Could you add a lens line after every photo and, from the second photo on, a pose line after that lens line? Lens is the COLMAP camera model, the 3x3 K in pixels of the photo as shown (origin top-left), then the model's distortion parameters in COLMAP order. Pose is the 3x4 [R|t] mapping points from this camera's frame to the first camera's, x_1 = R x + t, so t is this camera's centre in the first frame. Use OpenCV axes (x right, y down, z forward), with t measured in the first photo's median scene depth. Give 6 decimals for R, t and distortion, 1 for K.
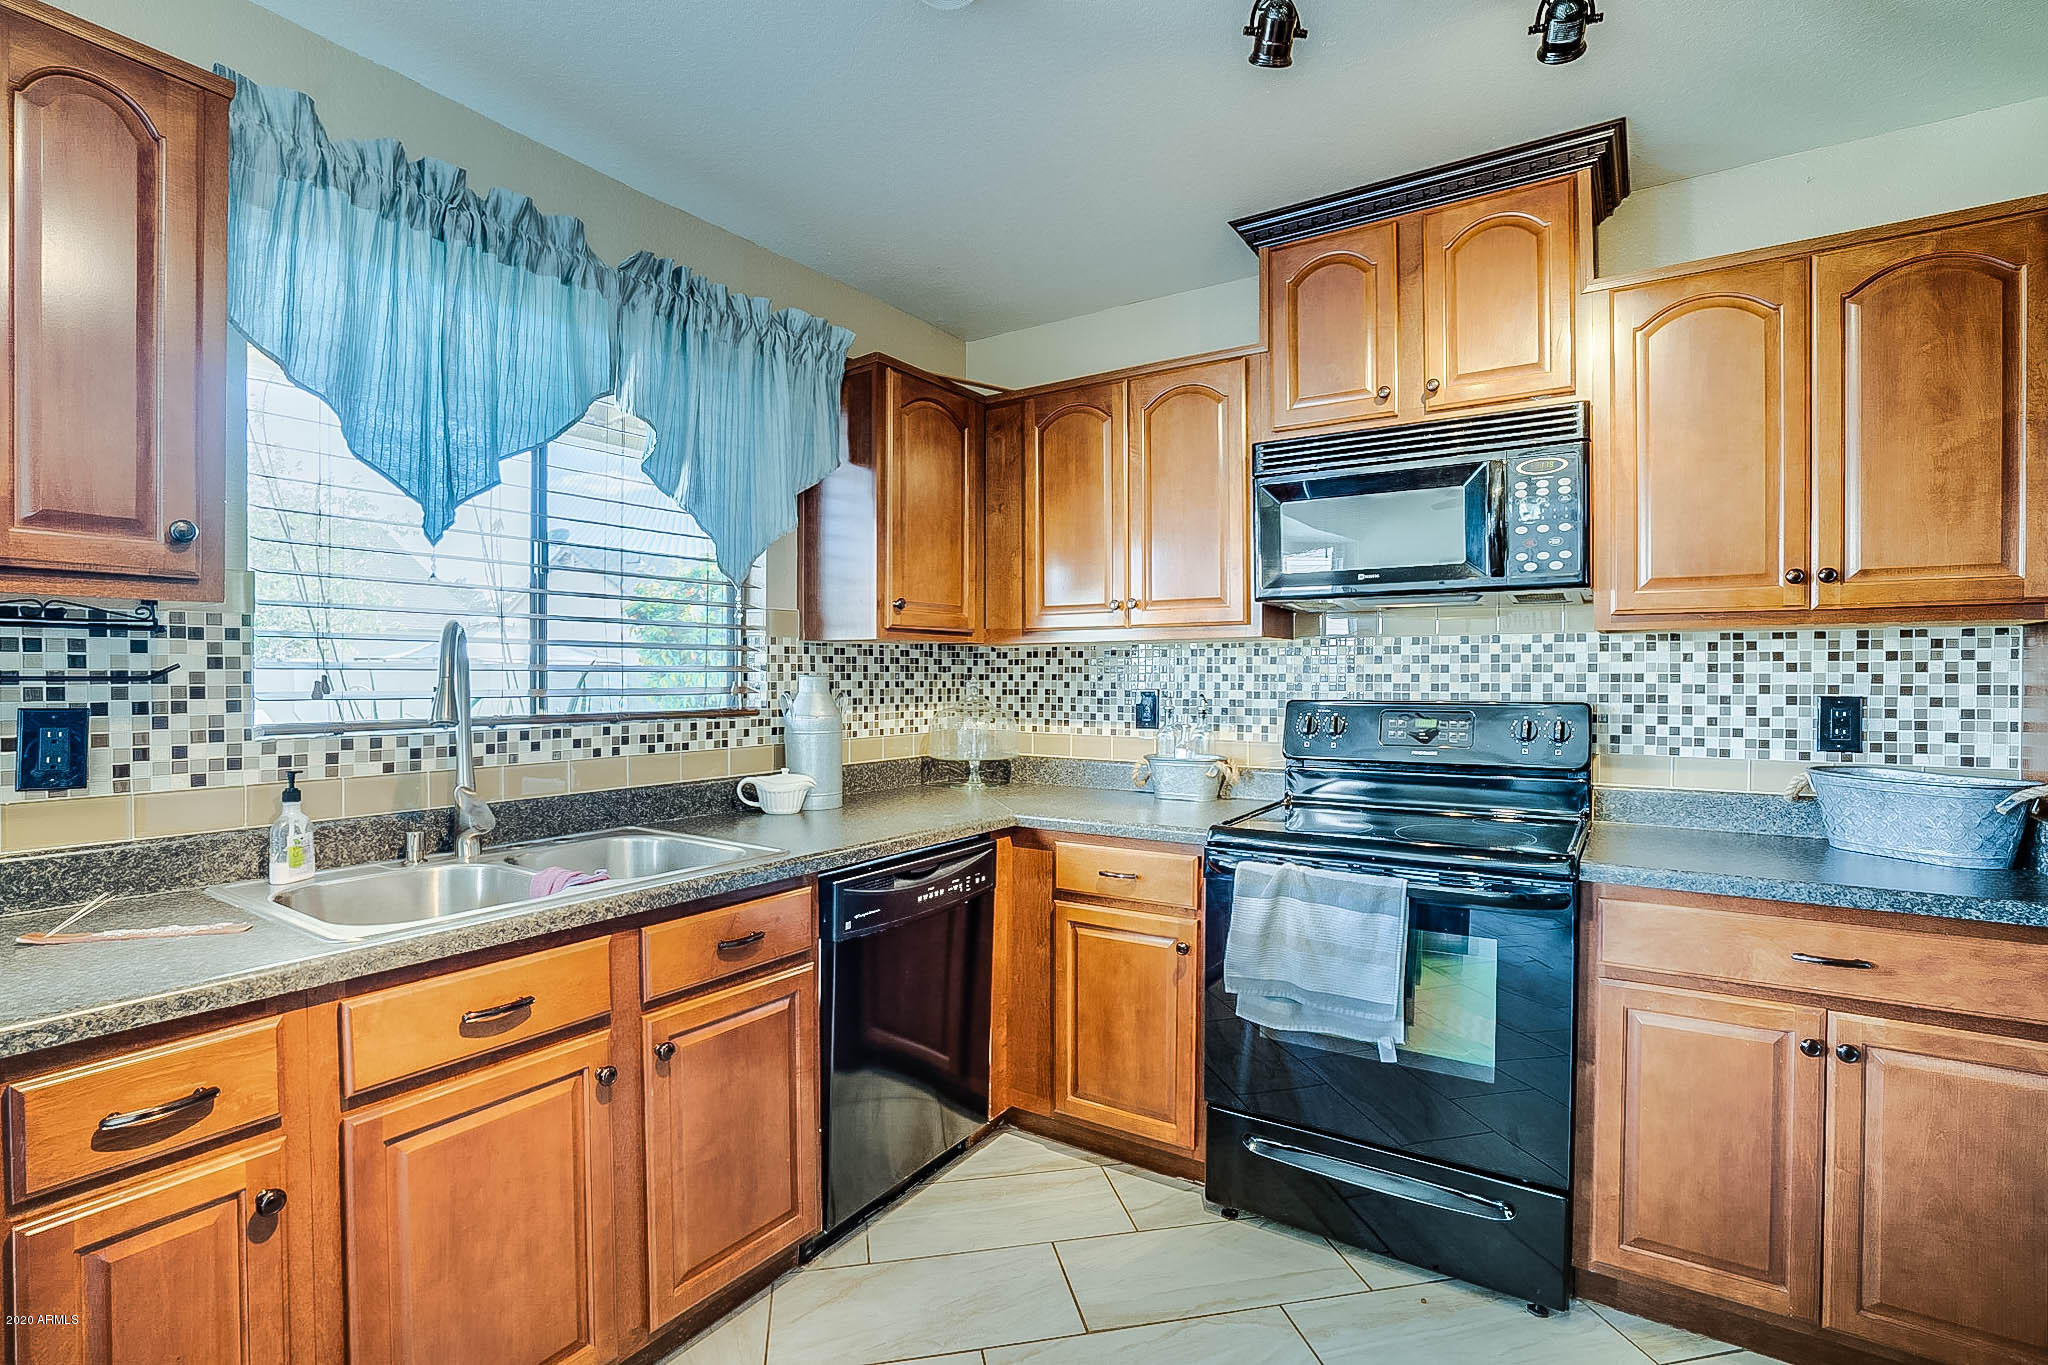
lens RADIAL K [[950.1, 0, 1027.5], [0, 950.1, 682.7], [0, 0, 1]] dist [-0.037350, 0.011292]
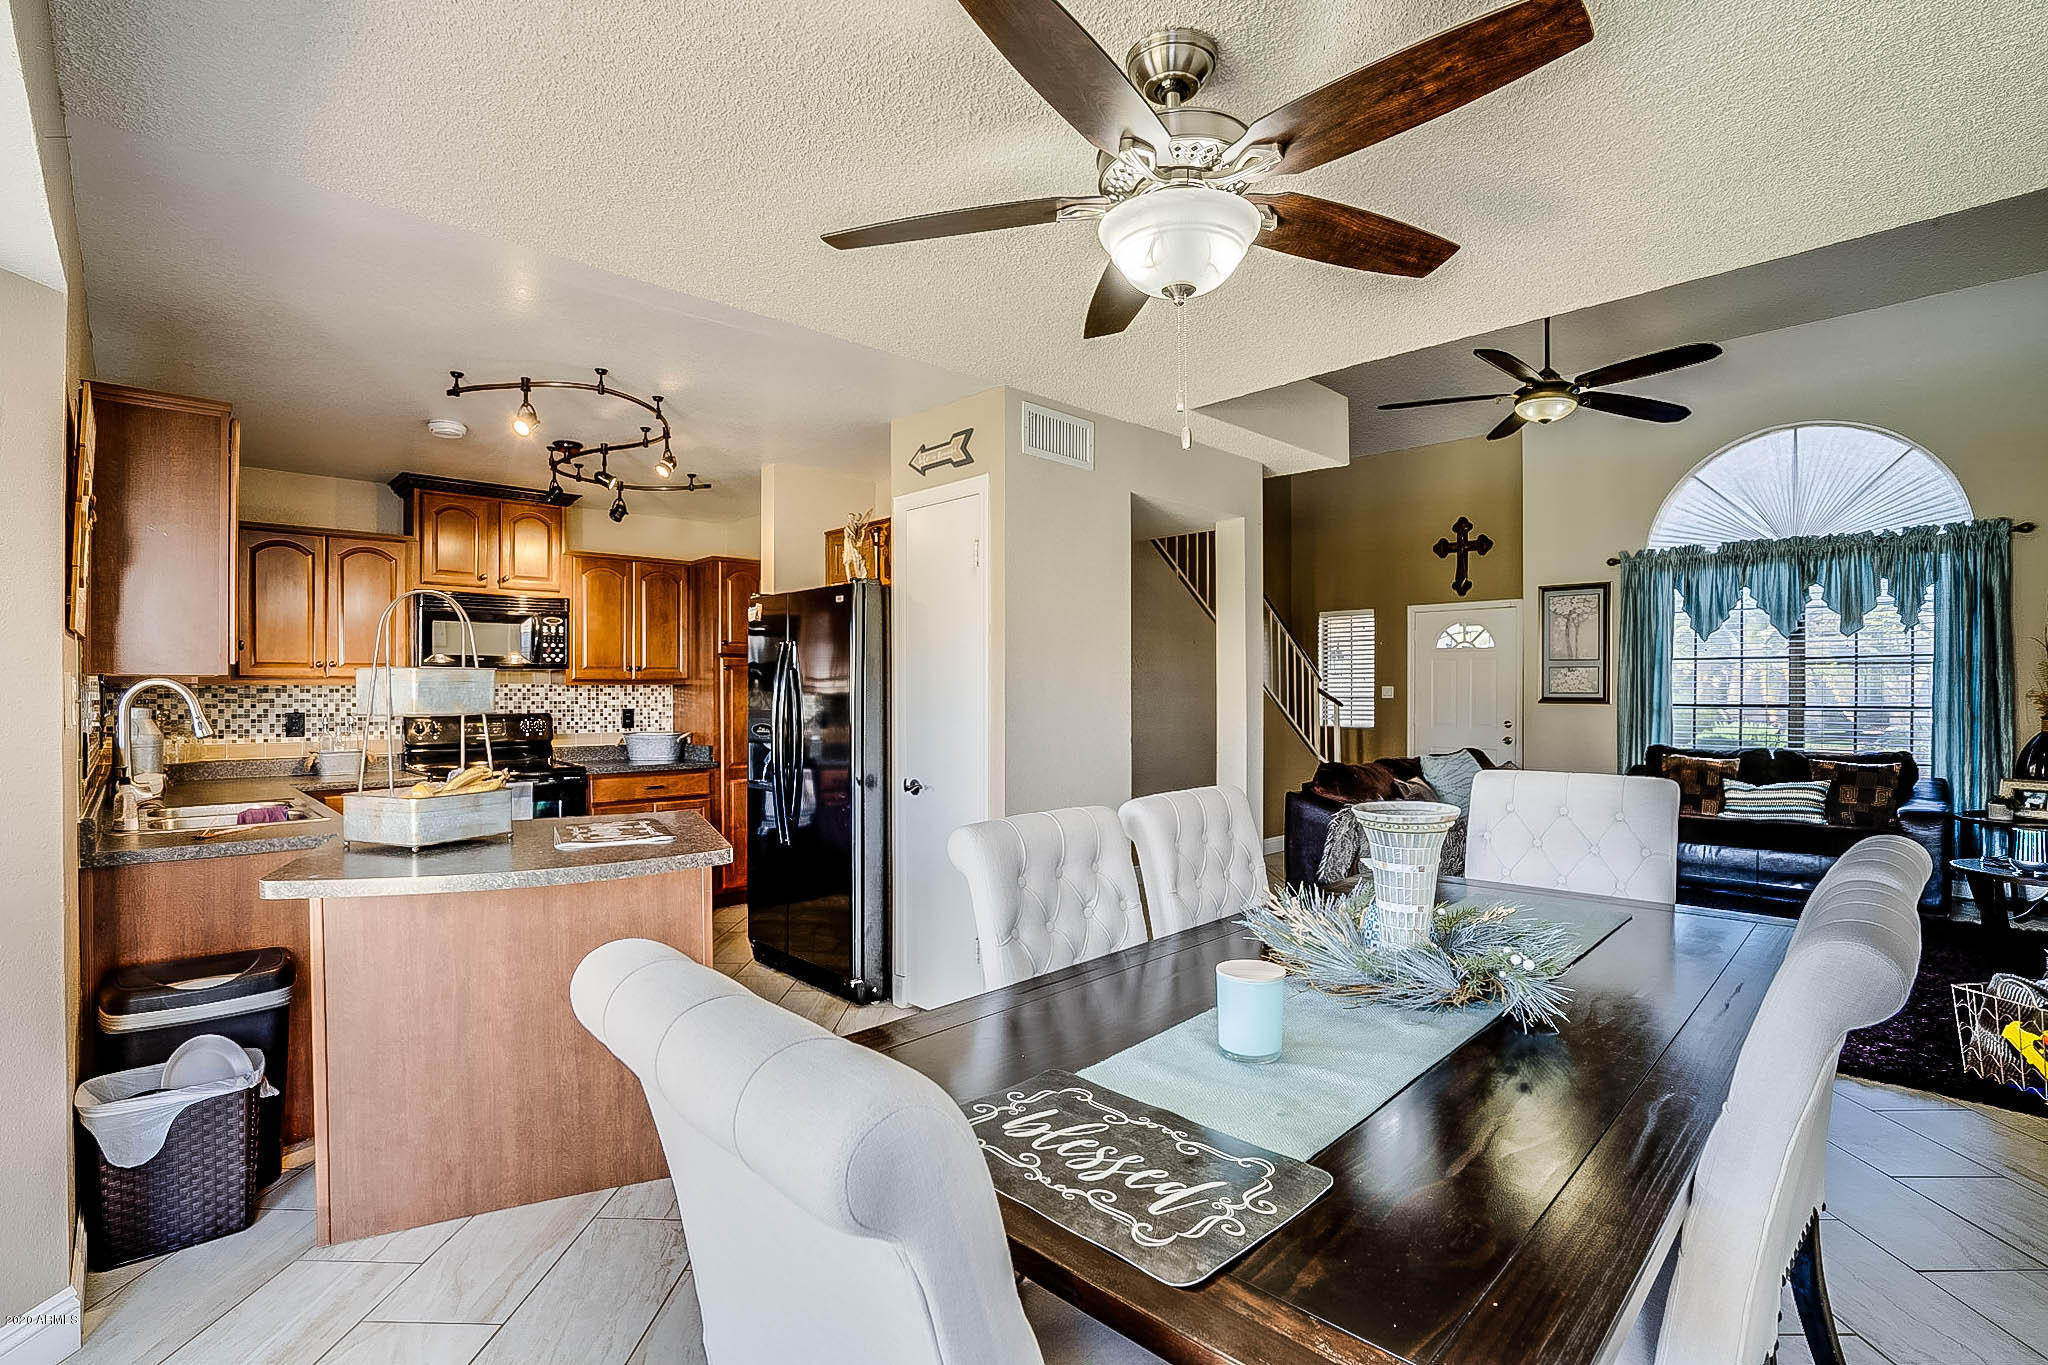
lens RADIAL K [[950.1, 0, 1014.6], [0, 950.1, 695.9], [0, 0, 1]] dist [-0.037350, 0.011292]
pose [[0.208109, -0.001785, 0.978104, -1.507124], [0.013135, 0.999913, -0.000970, -0.005011], [-0.978017, 0.013049, 0.208114, -0.677007]]
